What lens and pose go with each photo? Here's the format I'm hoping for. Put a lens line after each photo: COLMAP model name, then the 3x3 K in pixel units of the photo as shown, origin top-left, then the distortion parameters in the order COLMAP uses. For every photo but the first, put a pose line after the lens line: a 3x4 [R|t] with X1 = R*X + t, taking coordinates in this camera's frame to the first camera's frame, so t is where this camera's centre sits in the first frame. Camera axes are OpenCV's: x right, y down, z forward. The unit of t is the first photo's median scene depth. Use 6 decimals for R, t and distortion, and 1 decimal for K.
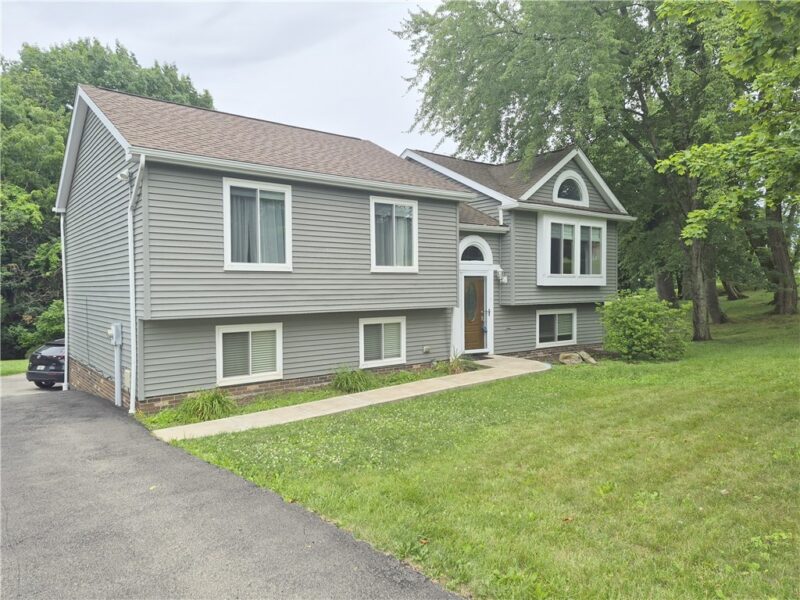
lens RADIAL K [[547.9, 0, 400.4], [0, 547.9, 299.6], [0, 0, 1]] dist [0.004873, 0.001259]
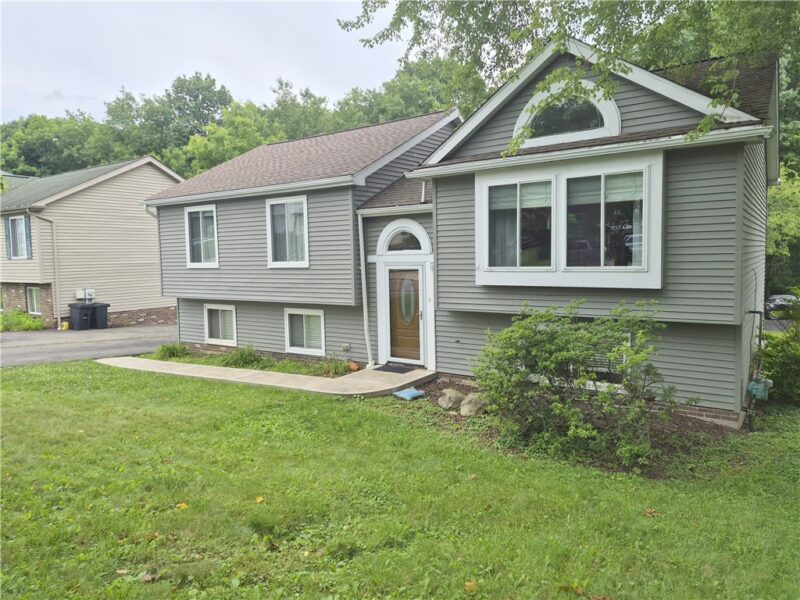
lens RADIAL K [[547.9, 0, 420.8], [0, 547.9, 353.4], [0, 0, 1]] dist [0.004873, 0.001259]
pose [[0.310346, 0.136202, -0.940816, 1.071306], [-0.041286, 0.990680, 0.129802, -0.031903], [0.949727, -0.001441, 0.313077, 0.879619]]
